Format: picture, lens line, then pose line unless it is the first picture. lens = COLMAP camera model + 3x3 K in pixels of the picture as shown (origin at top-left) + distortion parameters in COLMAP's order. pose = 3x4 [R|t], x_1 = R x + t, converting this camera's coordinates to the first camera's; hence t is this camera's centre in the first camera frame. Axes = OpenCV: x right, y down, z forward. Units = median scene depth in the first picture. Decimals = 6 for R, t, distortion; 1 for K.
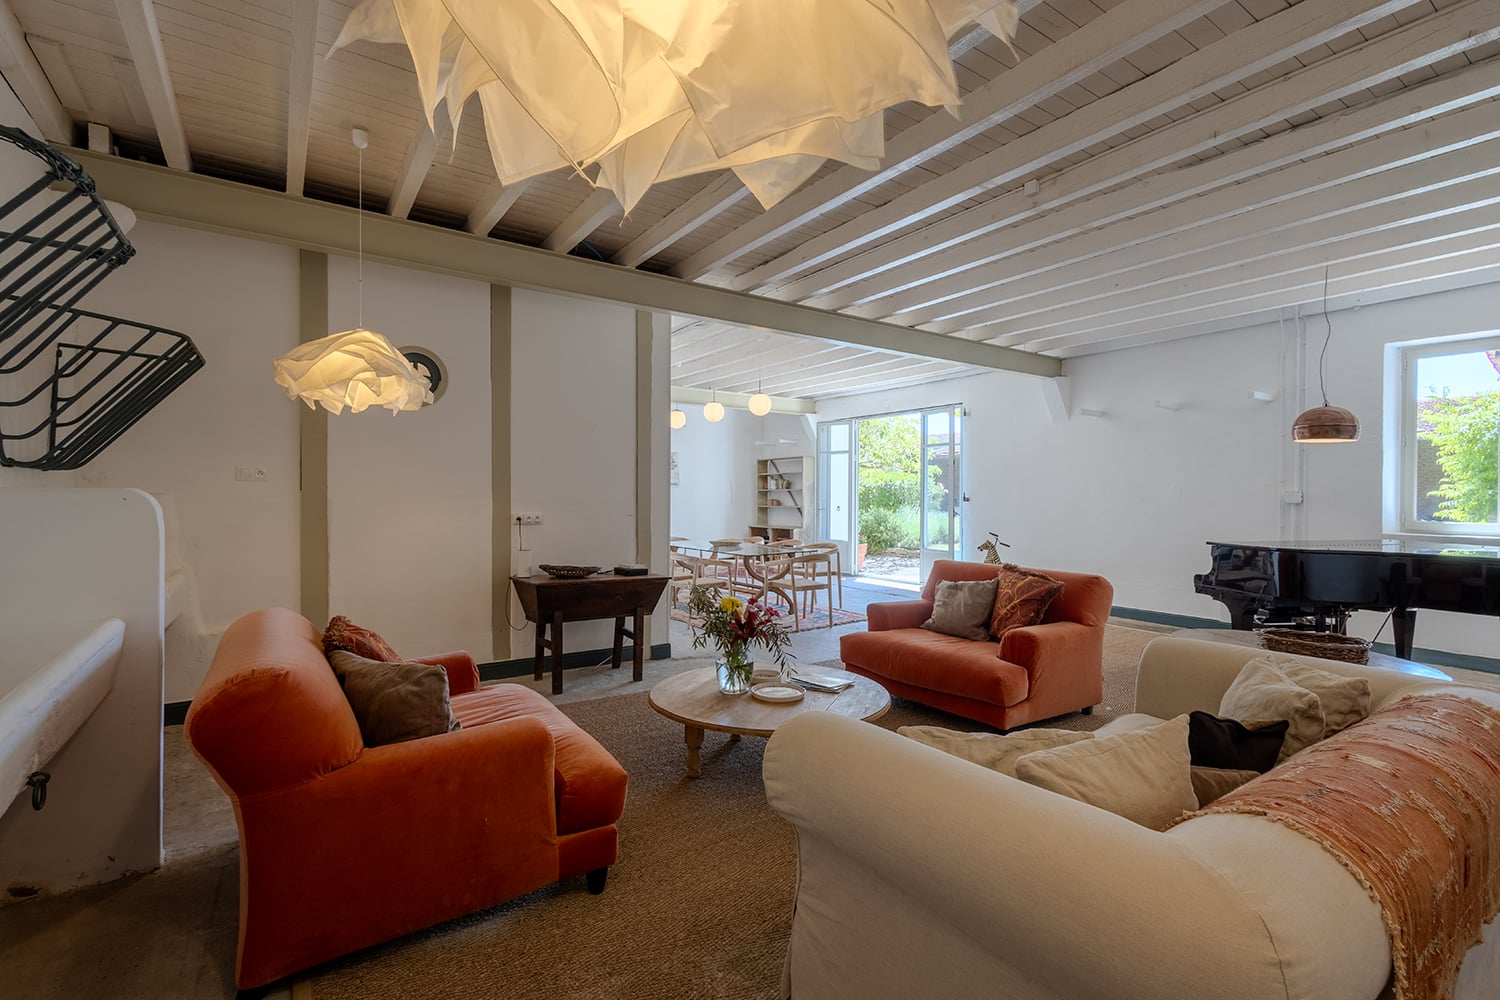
lens RADIAL K [[686.3, 0, 750.4], [0, 686.3, 495.5], [0, 0, 1]] dist [0.000094, 0.000465]
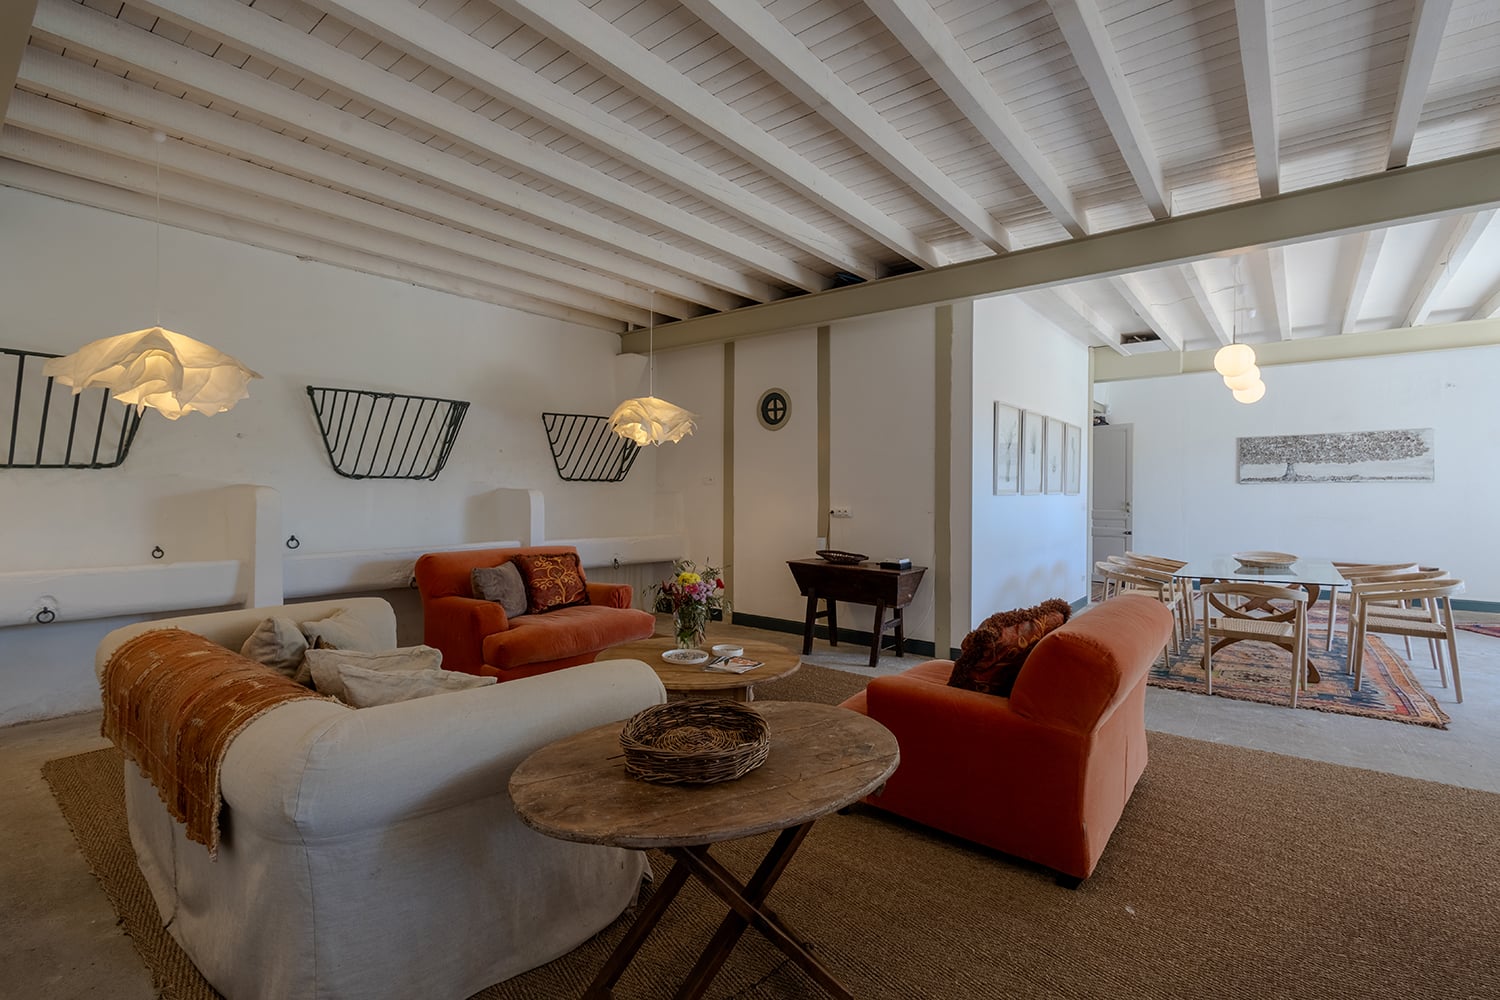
lens RADIAL K [[686.3, 0, 750.4], [0, 686.3, 495.5], [0, 0, 1]] dist [0.000094, 0.000465]
pose [[0.237642, -0.000839, -0.971353, 0.825897], [-0.011466, 0.999928, -0.003669, 0.010616], [0.971285, 0.012010, 0.237615, 0.564602]]
